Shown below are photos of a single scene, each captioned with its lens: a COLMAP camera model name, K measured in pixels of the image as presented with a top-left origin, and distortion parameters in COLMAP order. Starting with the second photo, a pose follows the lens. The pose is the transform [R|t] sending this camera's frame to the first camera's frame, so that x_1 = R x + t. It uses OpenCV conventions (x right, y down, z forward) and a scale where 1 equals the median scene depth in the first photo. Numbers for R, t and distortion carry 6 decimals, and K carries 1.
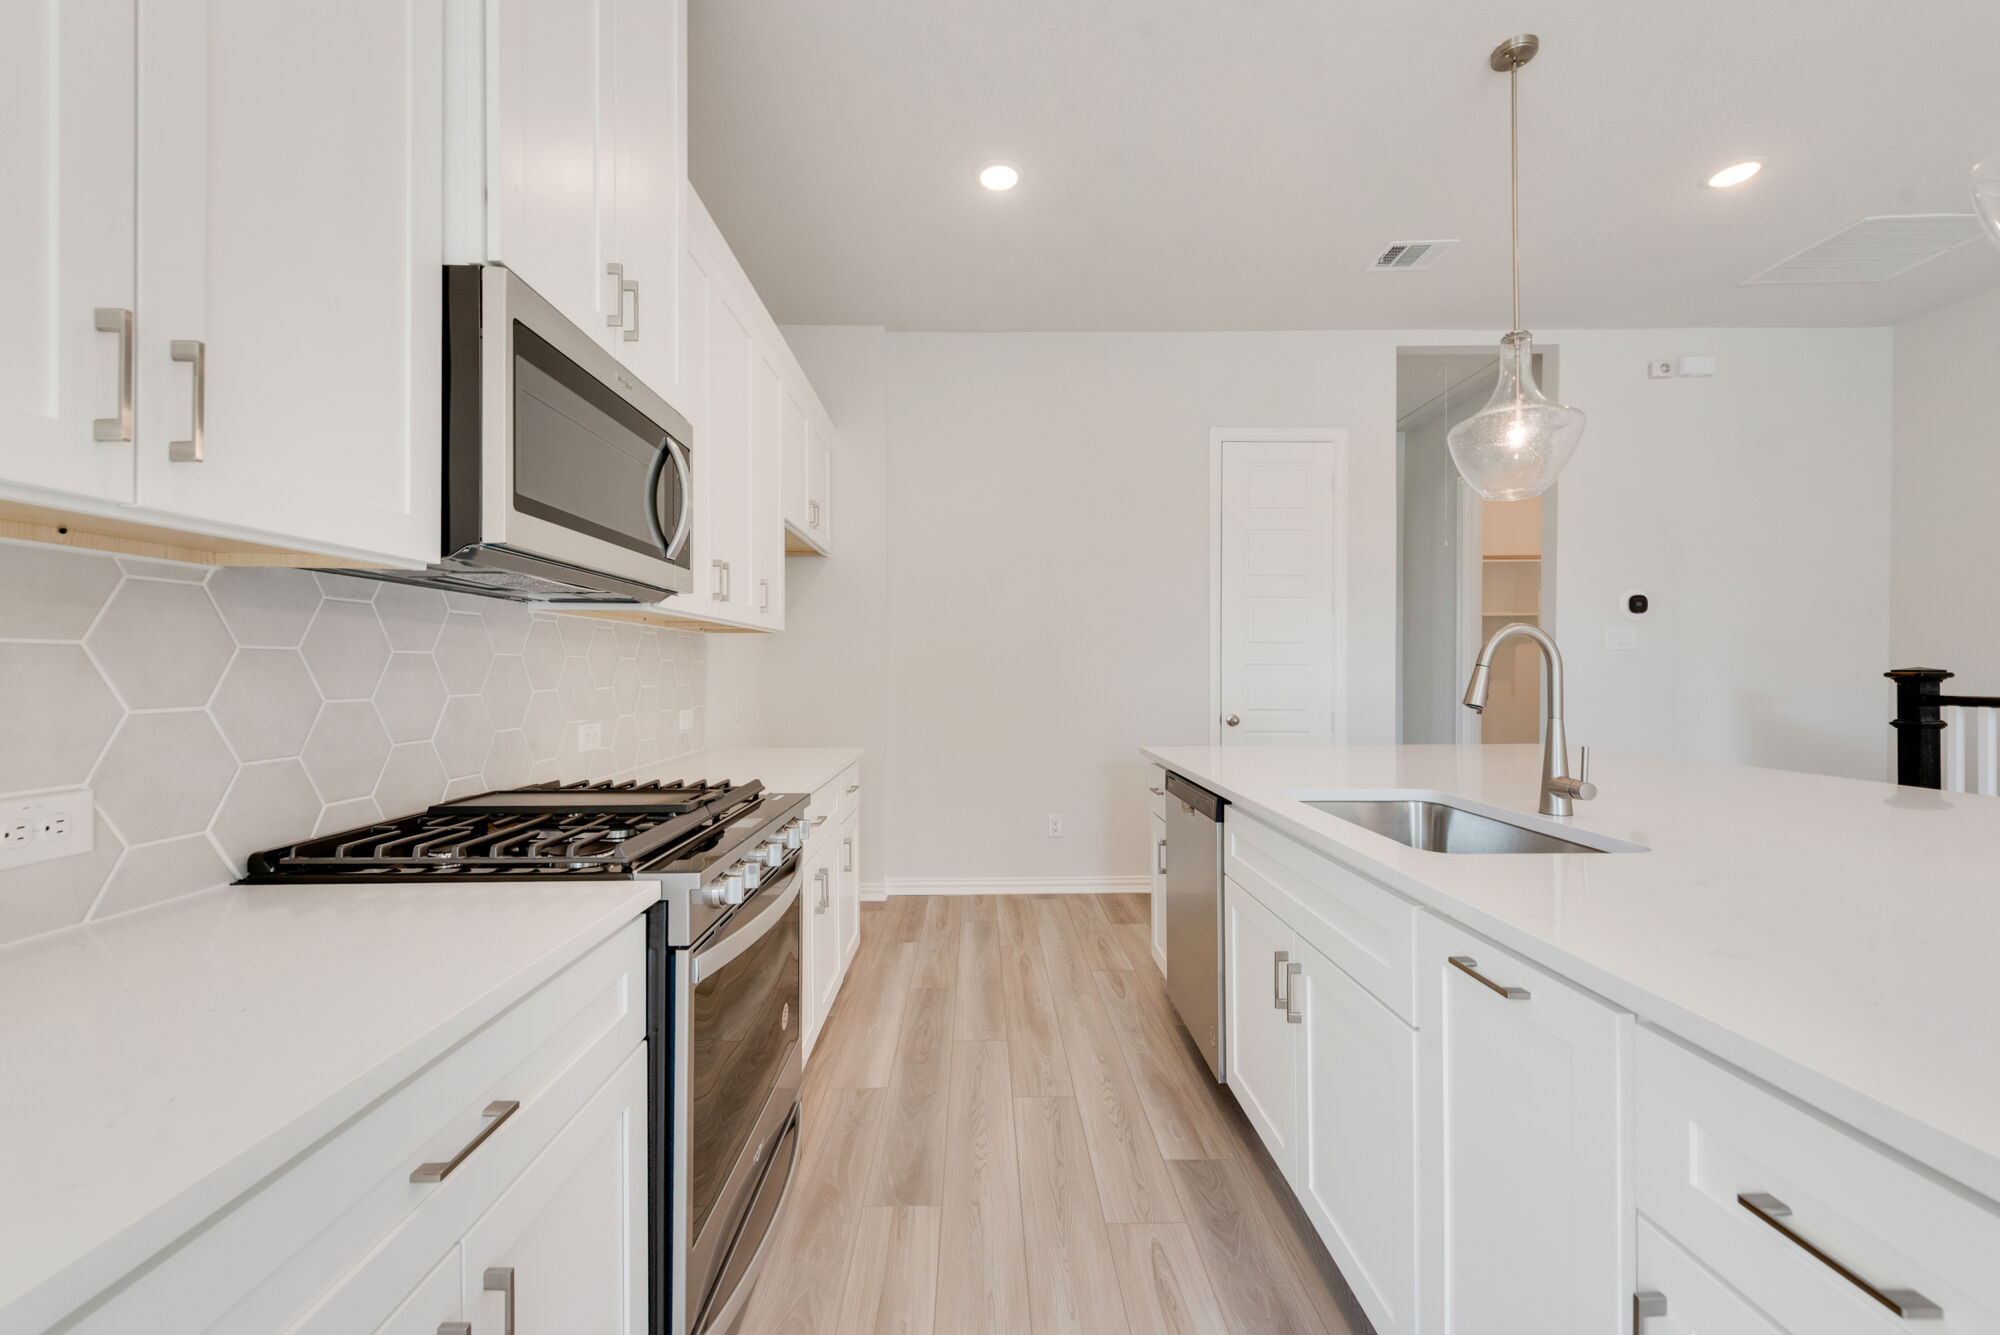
lens RADIAL K [[780.1, 0, 992.6], [0, 780.1, 669.2], [0, 0, 1]] dist [0.013426, -0.003903]
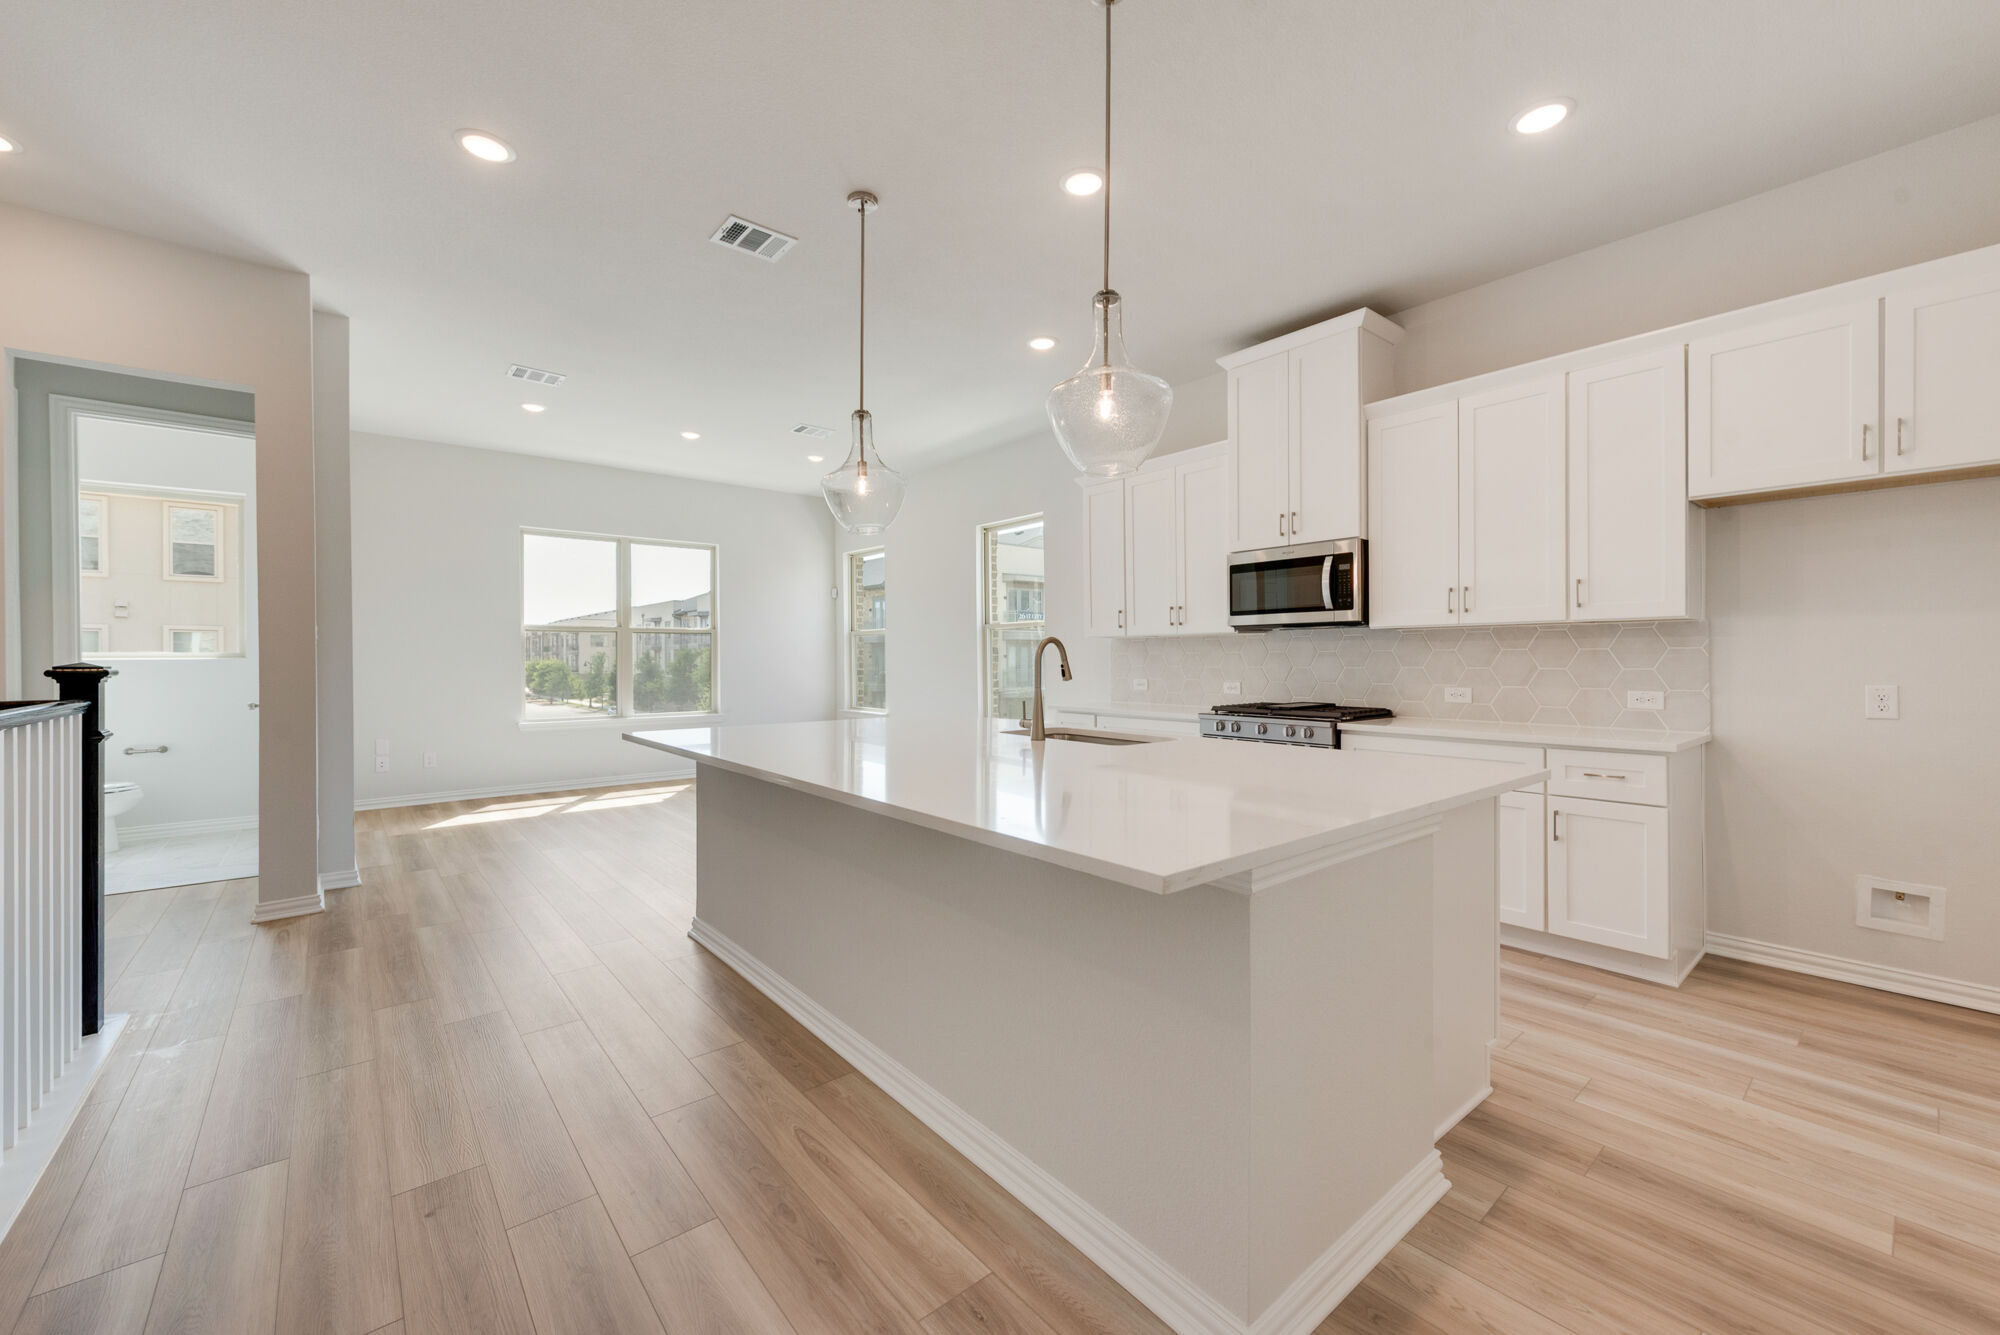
lens RADIAL K [[780.1, 0, 992.6], [0, 780.1, 669.2], [0, 0, 1]] dist [0.013426, -0.003903]
pose [[-0.779319, 0.016031, -0.626422, 1.432492], [0.008873, 0.999855, 0.014549, -0.007159], [0.626564, 0.005780, -0.779348, 1.742470]]
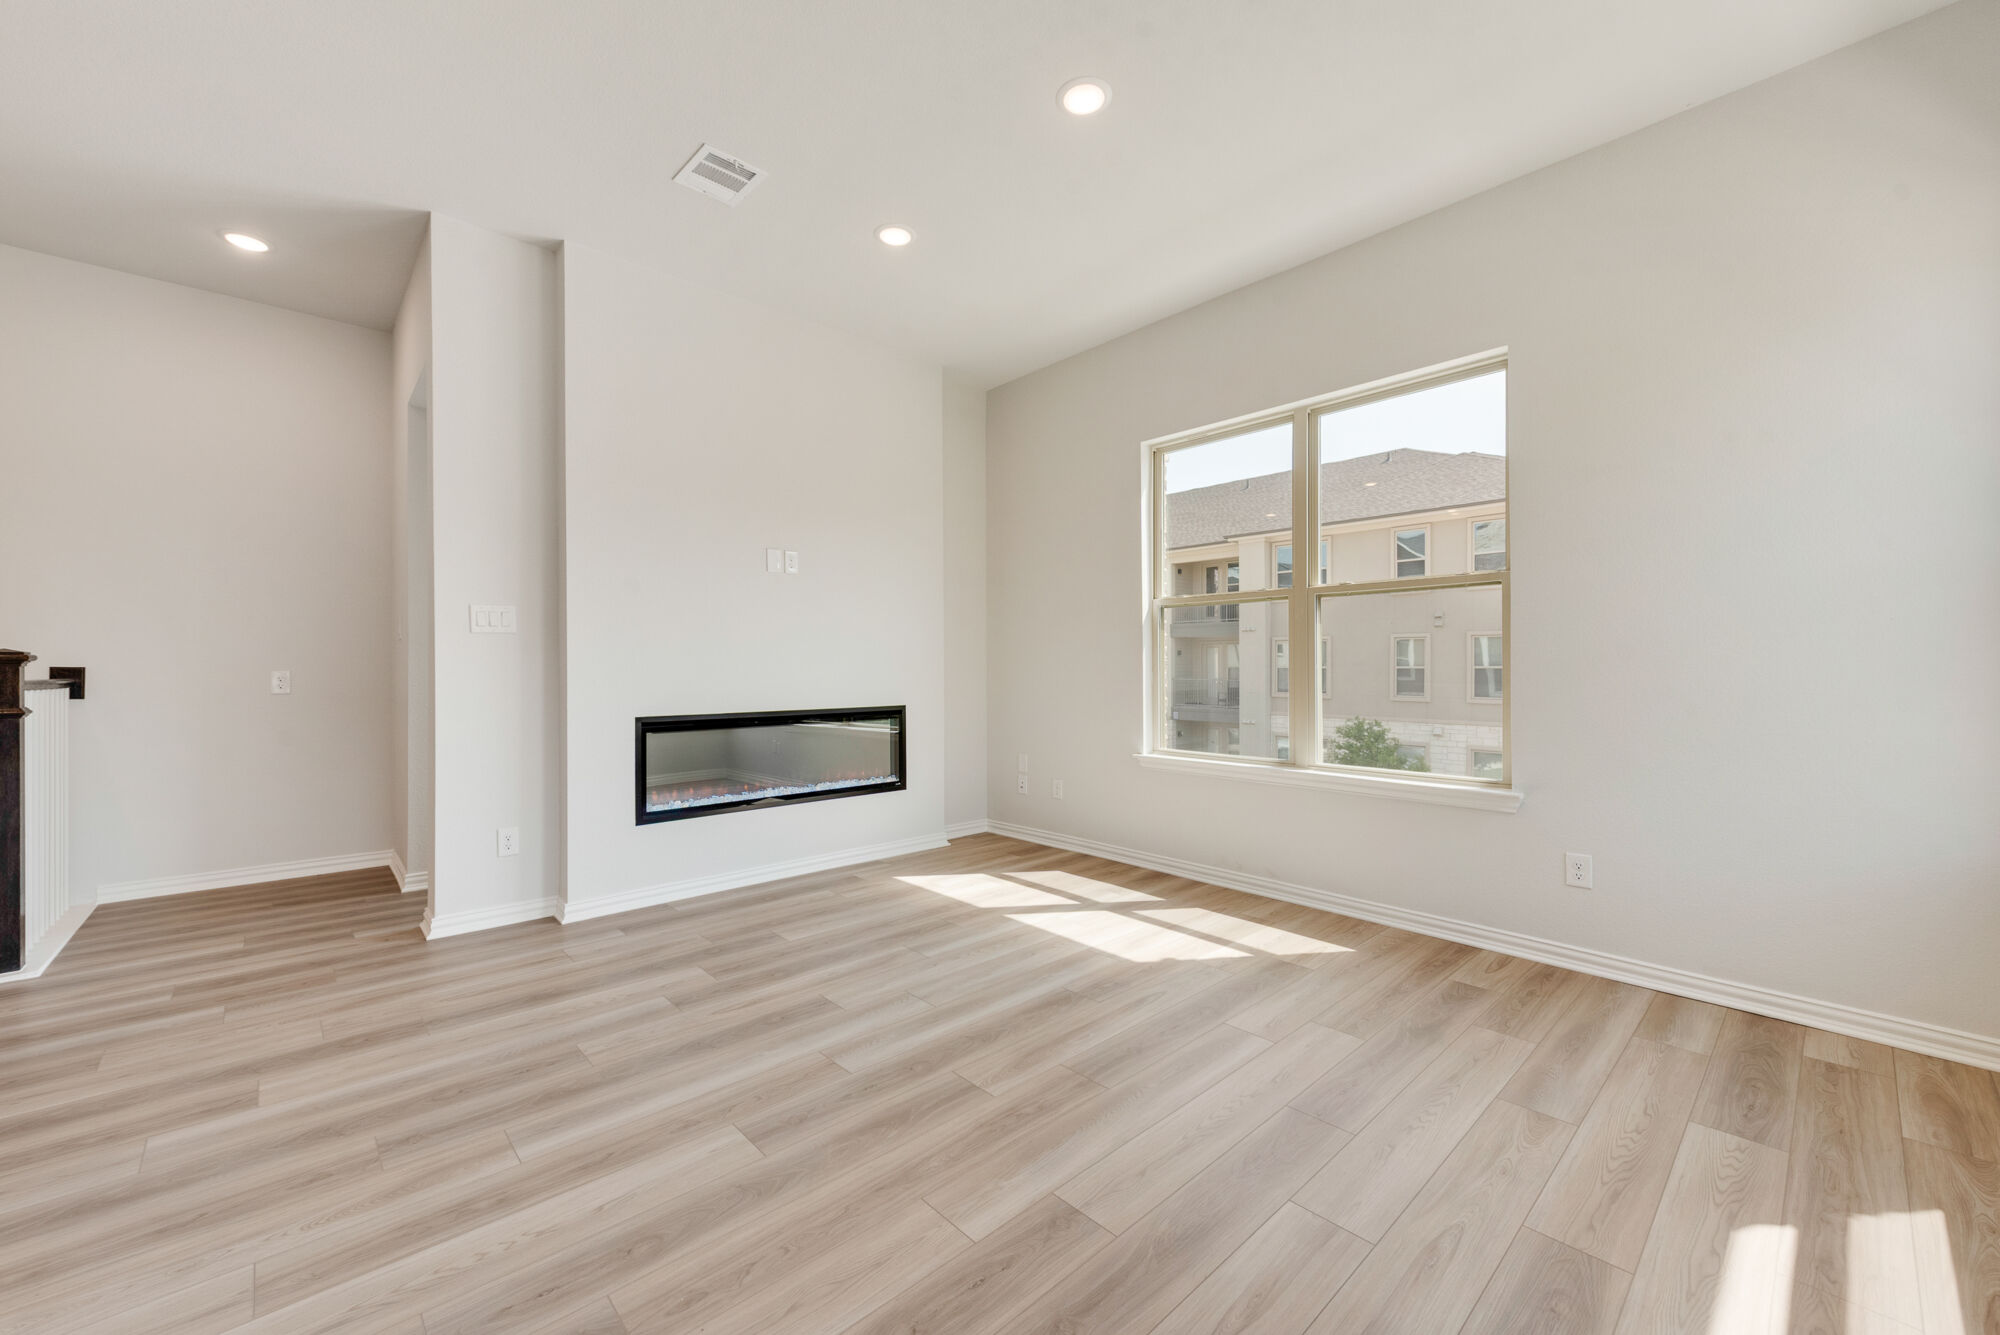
lens RADIAL K [[780.1, 0, 992.6], [0, 780.1, 669.2], [0, 0, 1]] dist [0.013426, -0.003903]
pose [[-0.664135, 0.002749, 0.747608, -0.317267], [0.000743, 0.999995, -0.003017, 0.028140], [-0.747613, -0.001448, -0.664134, -0.318932]]
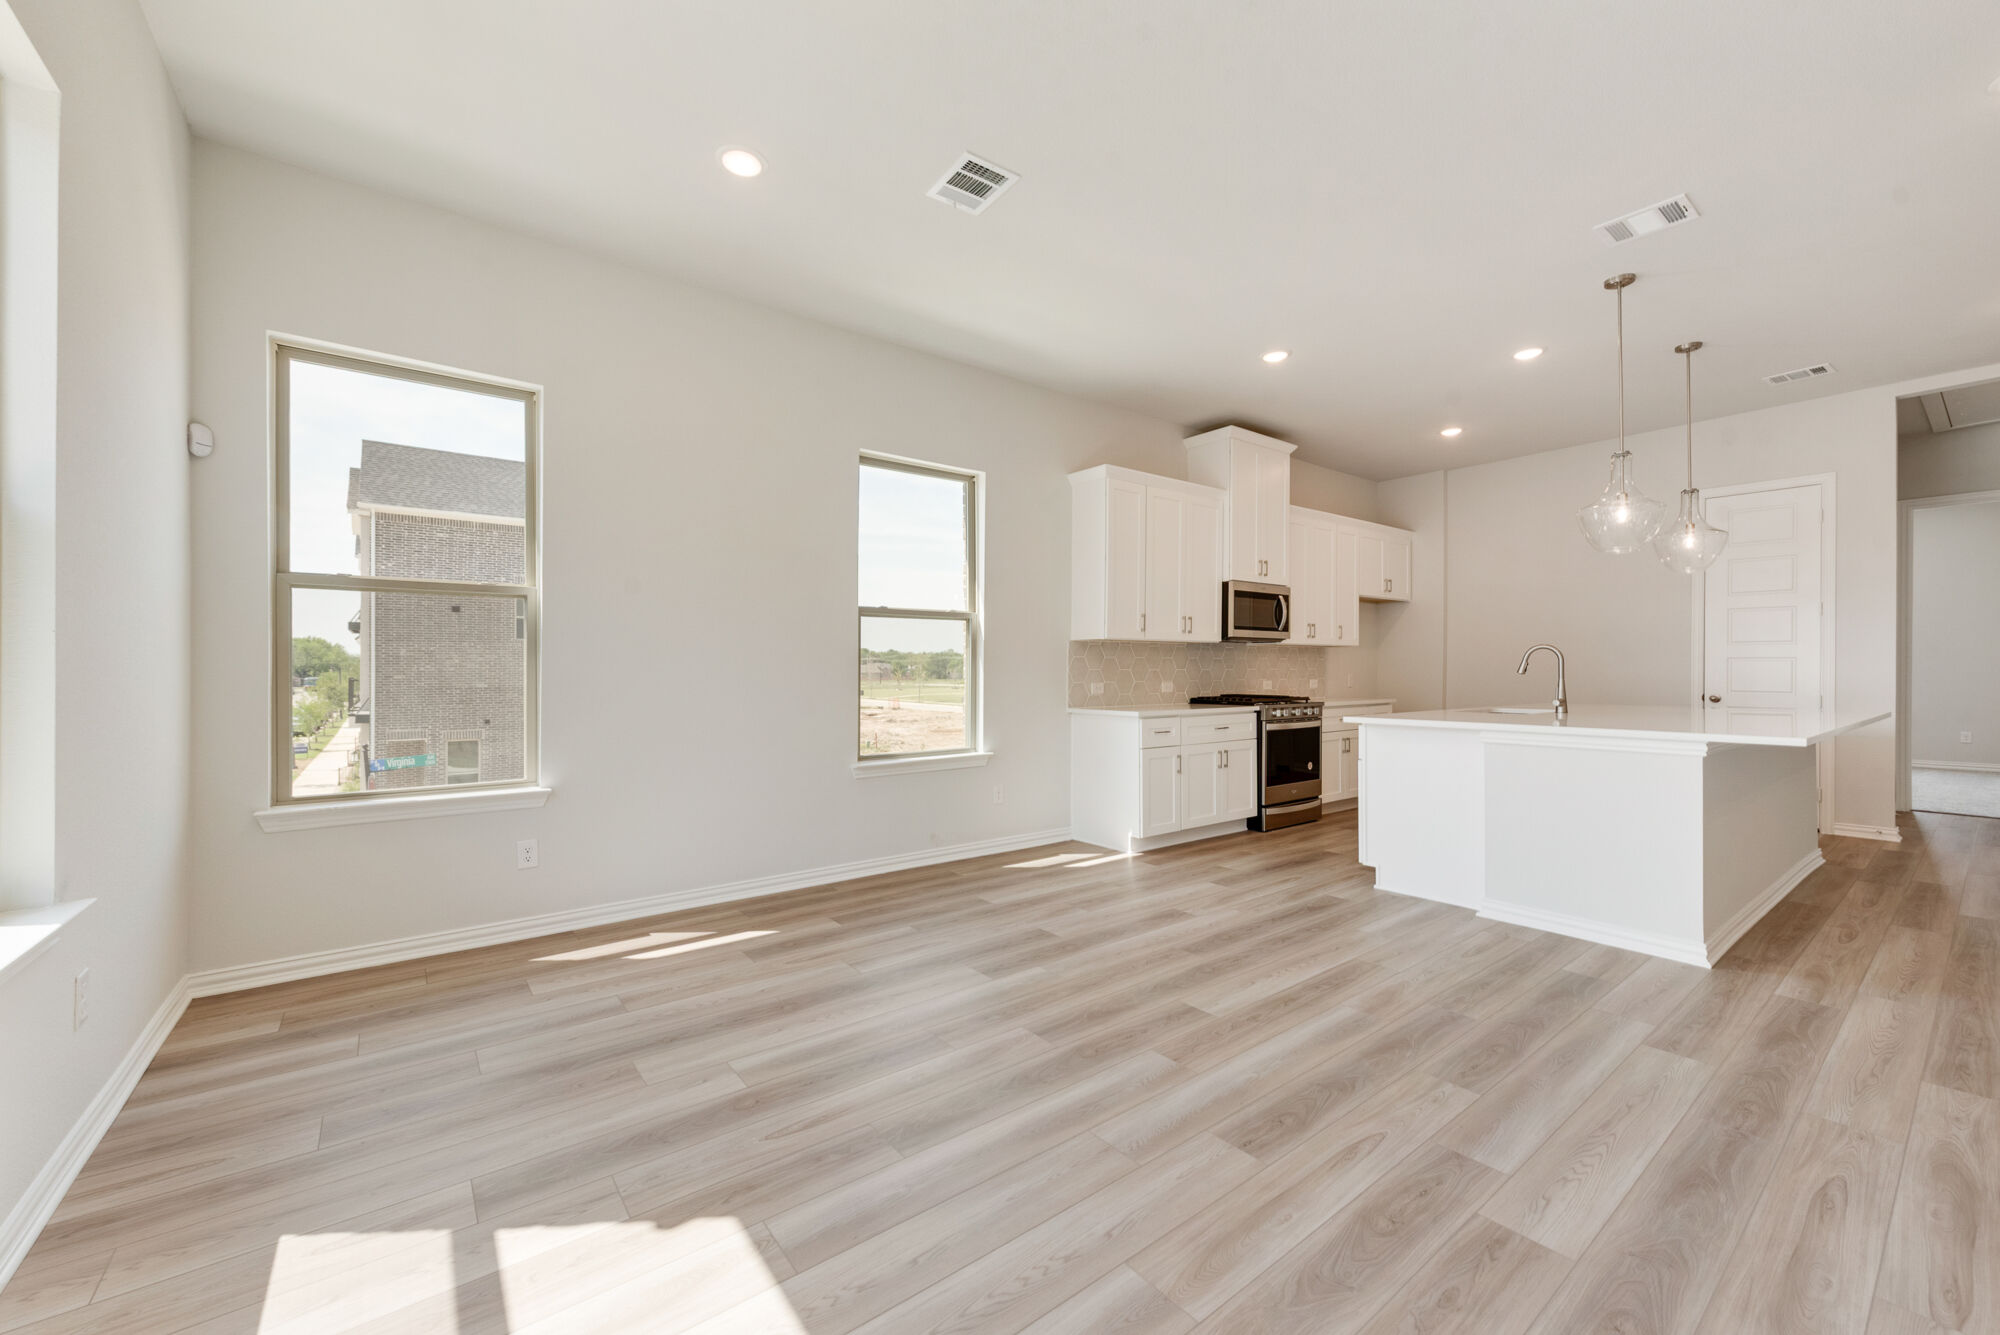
lens RADIAL K [[780.1, 0, 992.6], [0, 780.1, 669.2], [0, 0, 1]] dist [0.013426, -0.003903]
pose [[0.595282, 0.002347, -0.803513, 1.292875], [0.001640, 0.999990, 0.004135, 0.010691], [0.803515, -0.003779, 0.595273, -1.670173]]
